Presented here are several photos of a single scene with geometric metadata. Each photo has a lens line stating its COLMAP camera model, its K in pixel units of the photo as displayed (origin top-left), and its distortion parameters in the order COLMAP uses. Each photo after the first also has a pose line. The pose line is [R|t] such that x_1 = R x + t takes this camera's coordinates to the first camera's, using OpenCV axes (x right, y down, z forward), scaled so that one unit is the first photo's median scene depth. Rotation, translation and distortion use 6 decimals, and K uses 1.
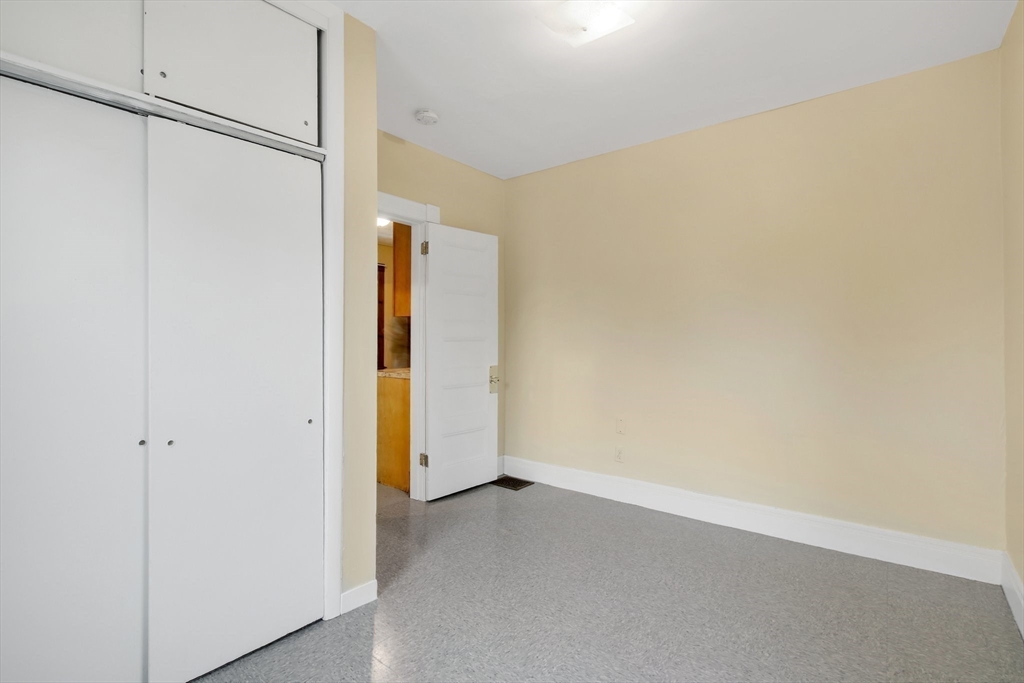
lens RADIAL K [[451.0, 0, 508.3], [0, 451.0, 337.4], [0, 0, 1]] dist [-0.000711, -0.000133]
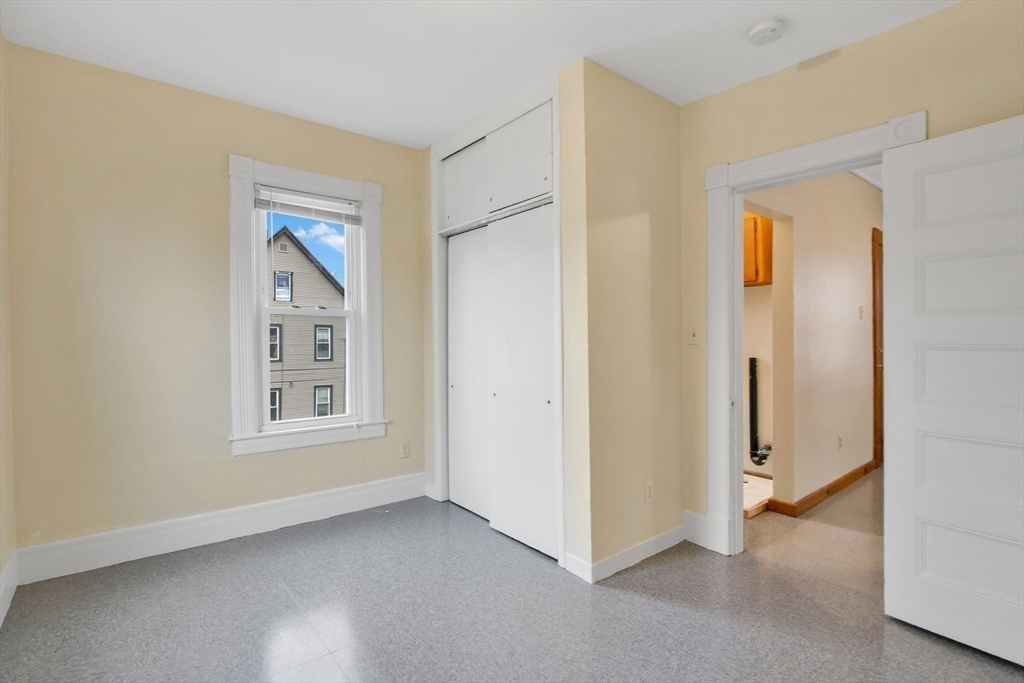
lens RADIAL K [[483.7, 0, 509.9], [0, 483.7, 339.0], [0, 0, 1]] dist [-0.001438, -0.000788]
pose [[-0.153737, 0.004418, -0.988102, 0.937609], [-0.008353, 0.999948, 0.005771, -0.006601], [0.988076, 0.009141, -0.153692, 1.055701]]
